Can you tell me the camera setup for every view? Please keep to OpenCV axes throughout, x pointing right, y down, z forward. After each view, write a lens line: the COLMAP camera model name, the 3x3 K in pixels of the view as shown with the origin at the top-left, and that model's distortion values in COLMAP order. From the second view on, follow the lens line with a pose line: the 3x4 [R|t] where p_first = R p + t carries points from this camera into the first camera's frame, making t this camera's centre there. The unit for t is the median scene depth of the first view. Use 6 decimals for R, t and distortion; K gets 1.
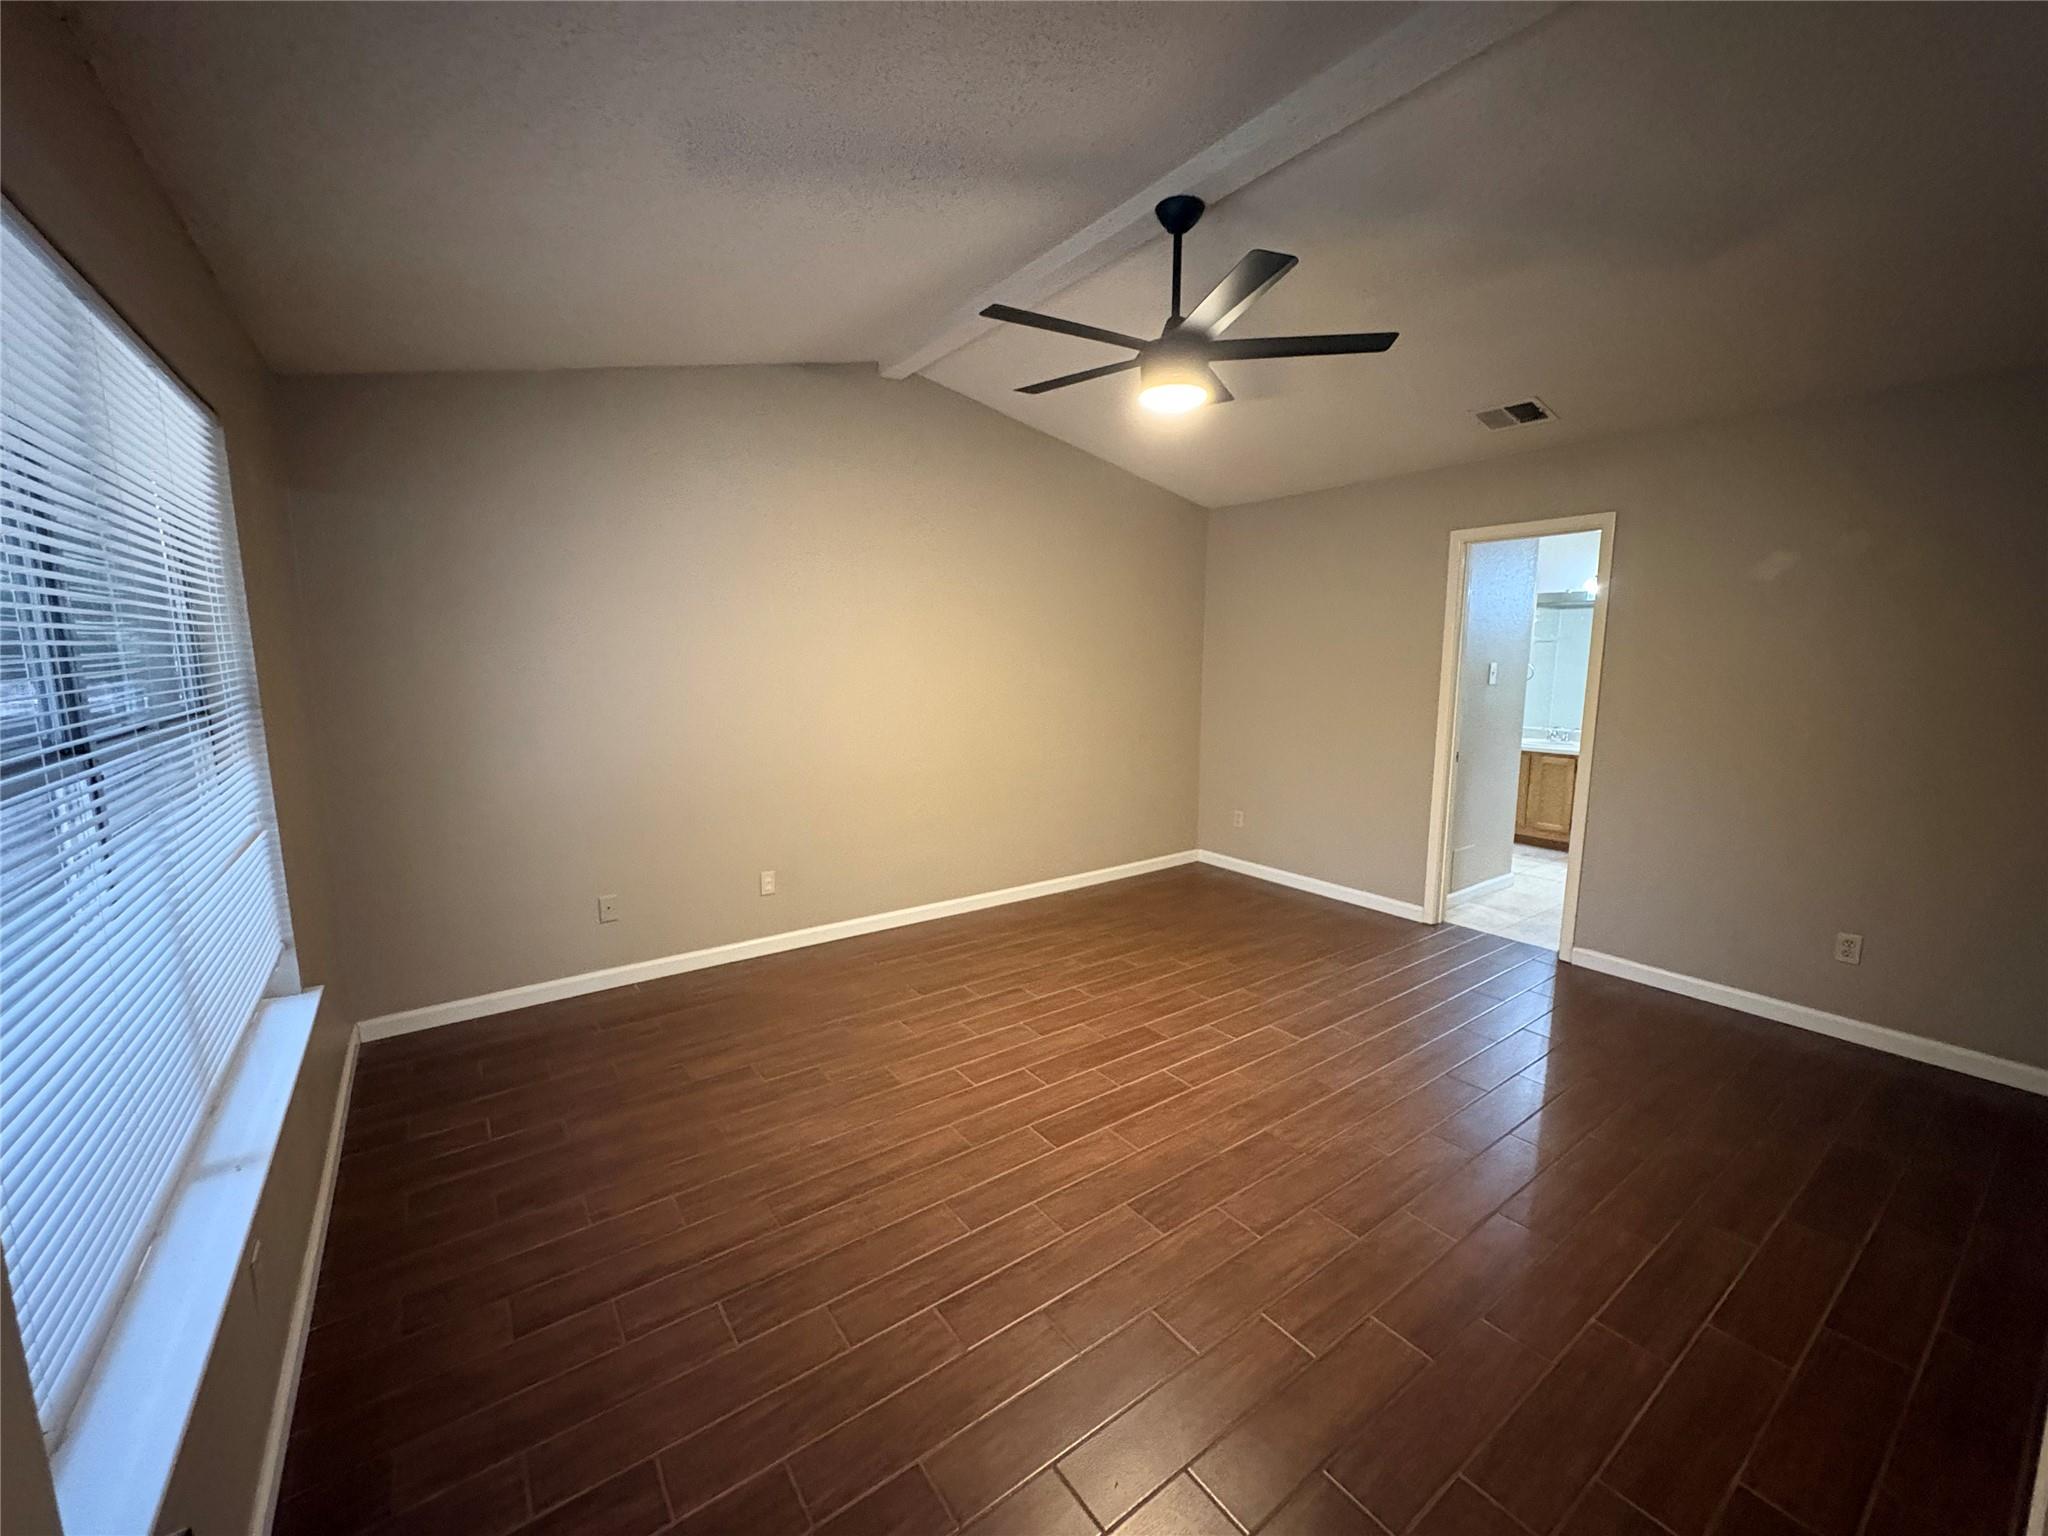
lens RADIAL K [[816.9, 0, 1023.9], [0, 816.9, 752.9], [0, 0, 1]] dist [0.000957, 0.000280]
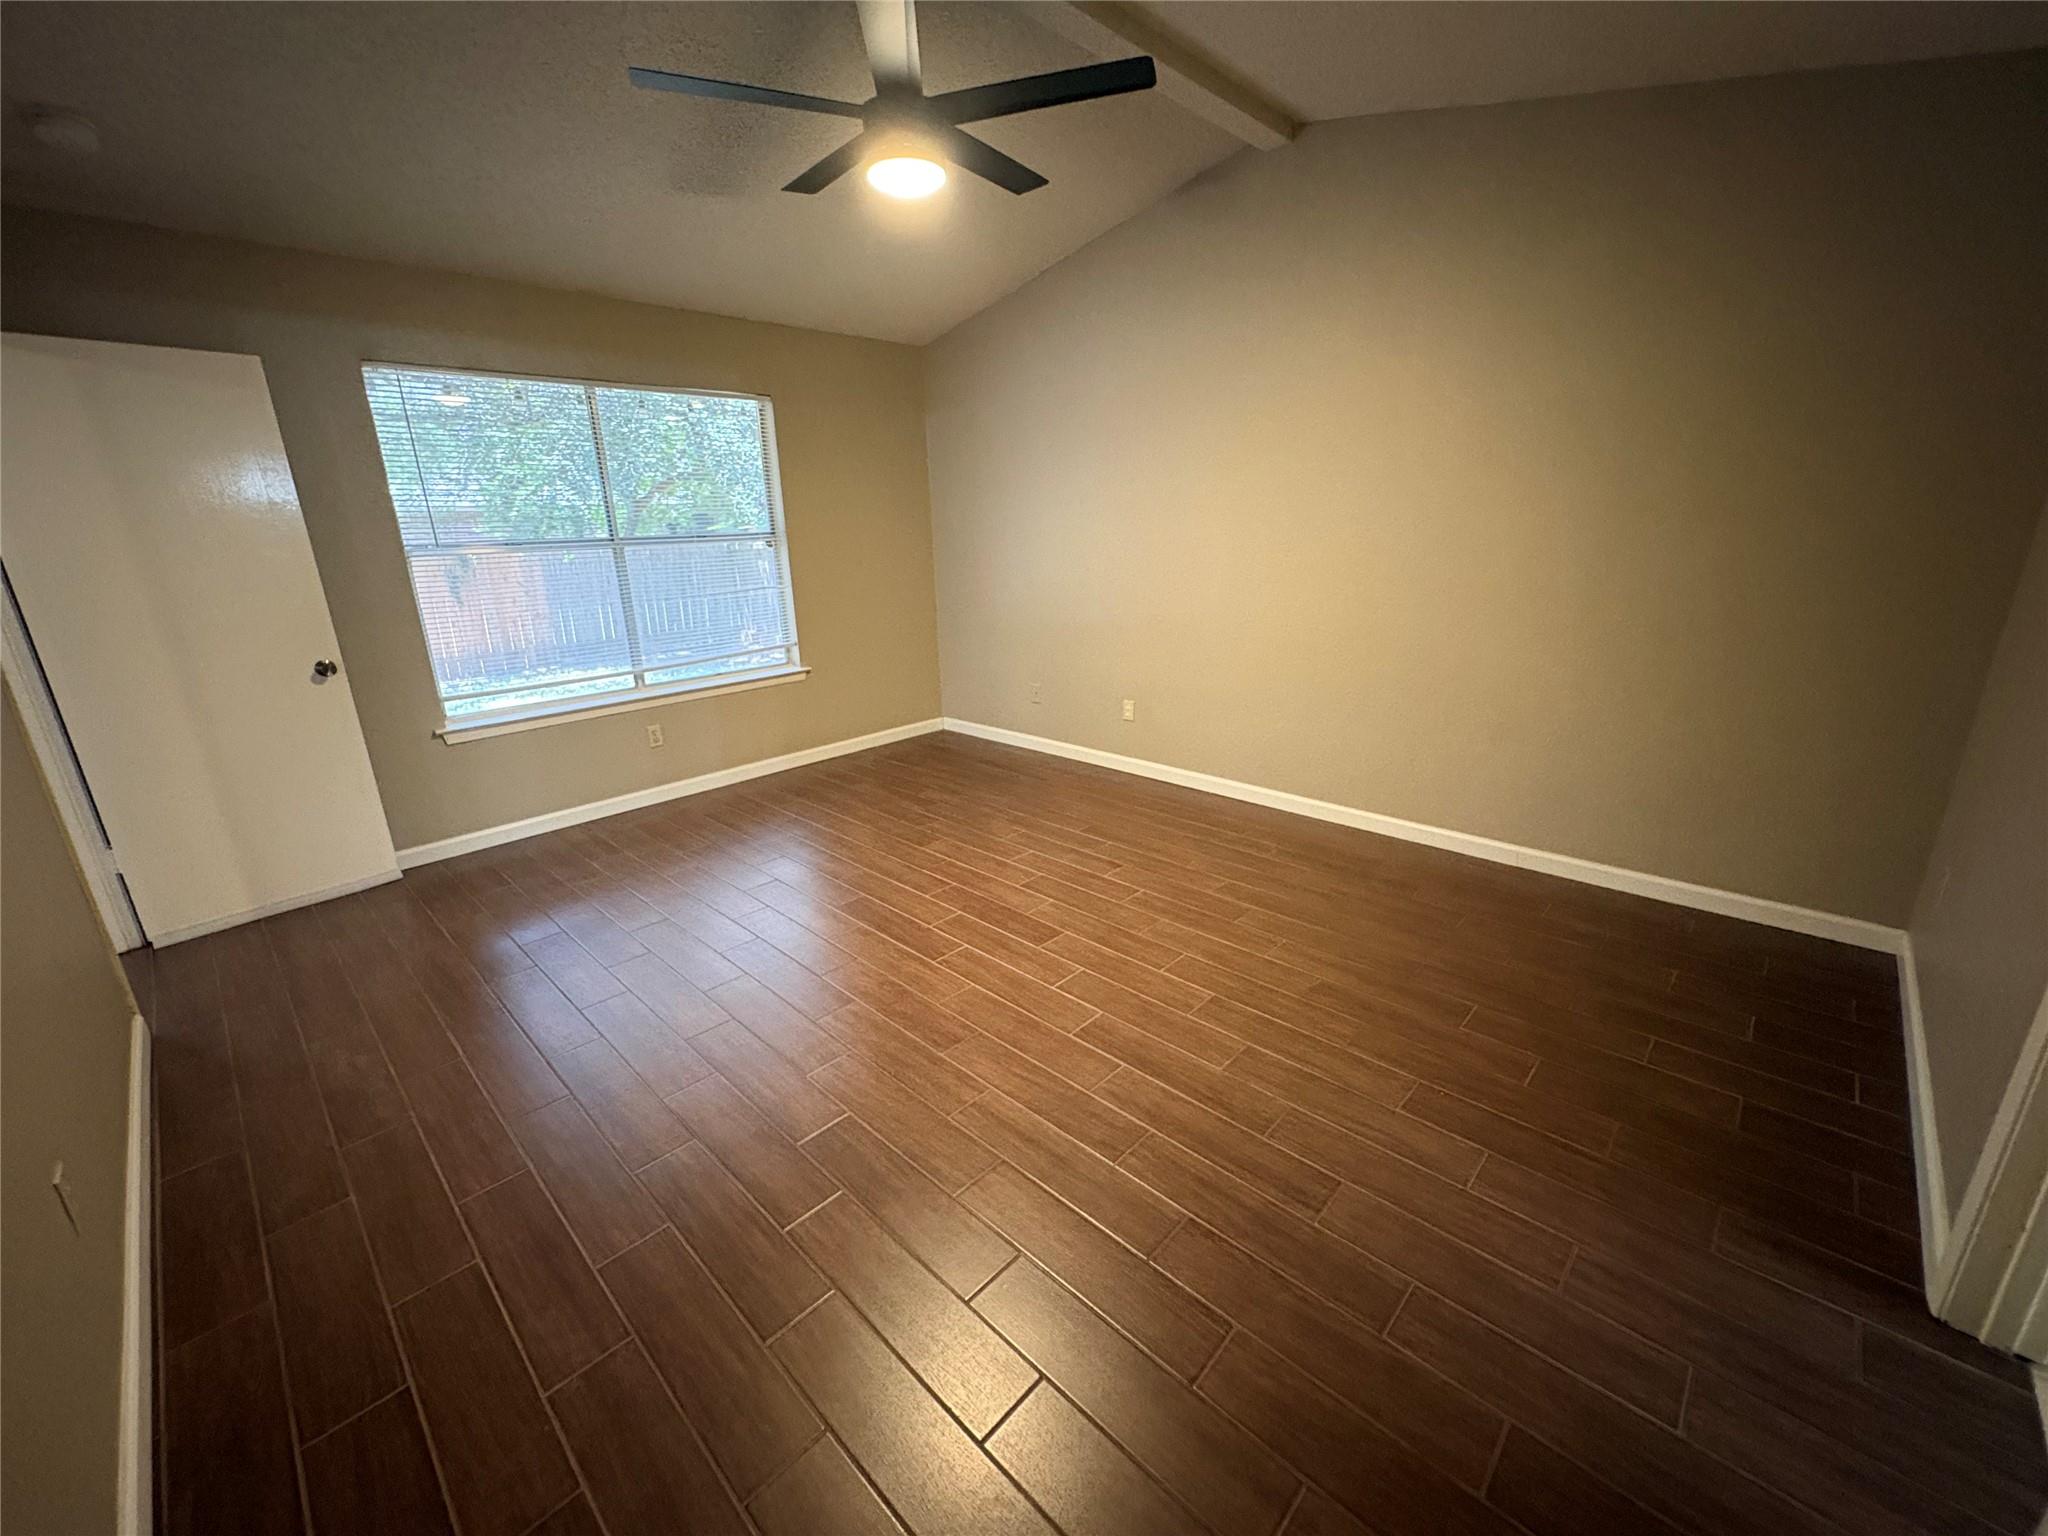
lens RADIAL K [[816.9, 0, 1026.8], [0, 816.9, 773.7], [0, 0, 1]] dist [0.000957, 0.000280]
pose [[0.186187, 0.290966, -0.938442, 0.894380], [-0.102697, 0.955675, 0.275934, -0.065125], [0.977132, 0.045000, 0.207816, 0.754570]]
